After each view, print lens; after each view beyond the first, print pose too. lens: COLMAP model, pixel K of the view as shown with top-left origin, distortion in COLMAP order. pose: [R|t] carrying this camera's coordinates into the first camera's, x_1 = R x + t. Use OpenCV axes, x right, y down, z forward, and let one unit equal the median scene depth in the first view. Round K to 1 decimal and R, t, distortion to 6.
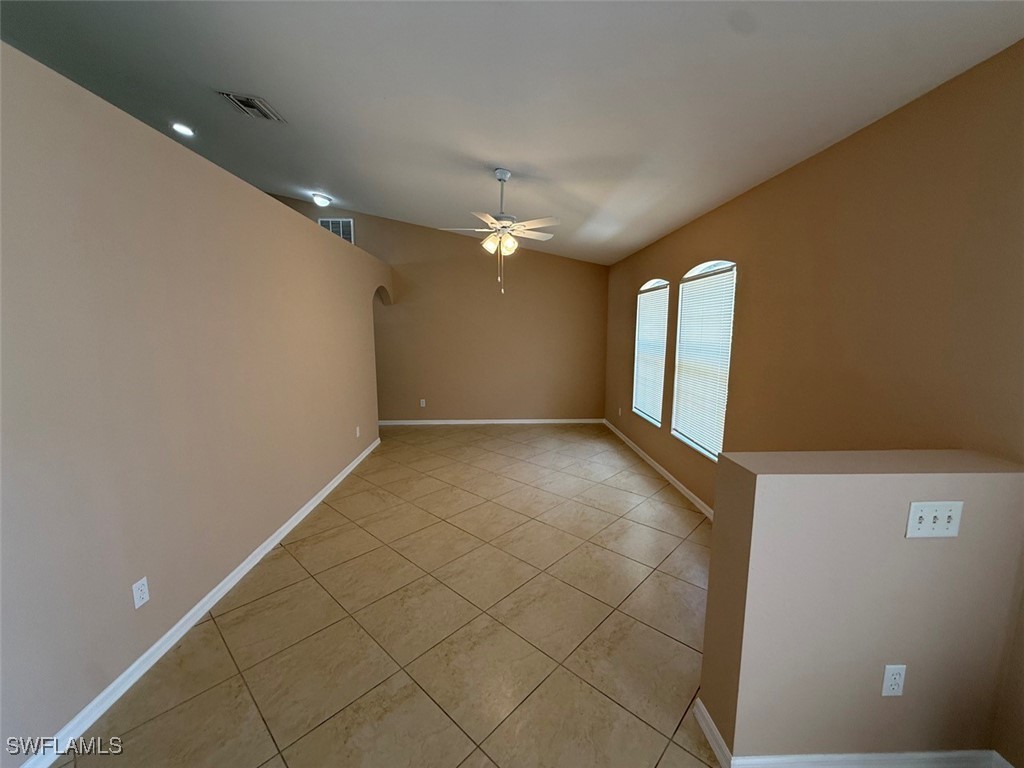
lens RADIAL K [[409.4, 0, 512.0], [0, 409.4, 384.0], [0, 0, 1]] dist [0.003019, 0.000128]
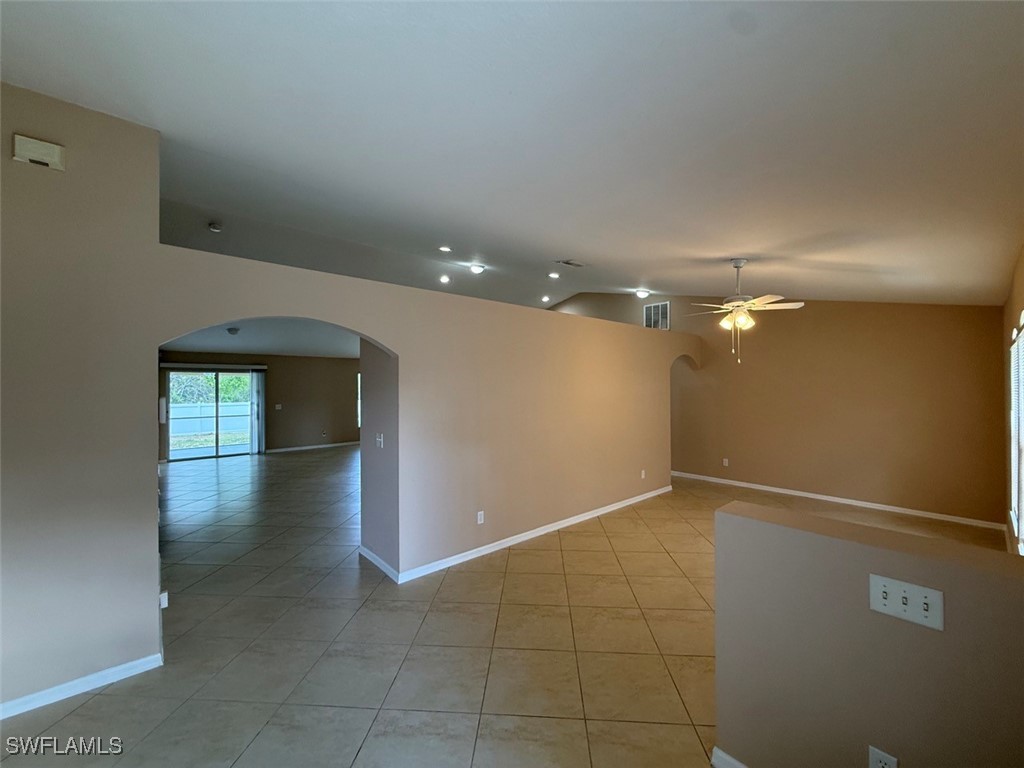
lens RADIAL K [[407.8, 0, 512.0], [0, 407.8, 384.0], [0, 0, 1]] dist [-0.001661, -0.000183]
pose [[0.635884, -0.008942, -0.771733, 0.448225], [-0.097174, 0.991048, -0.091552, -0.004455], [0.765642, 0.133209, 0.629323, -0.163156]]
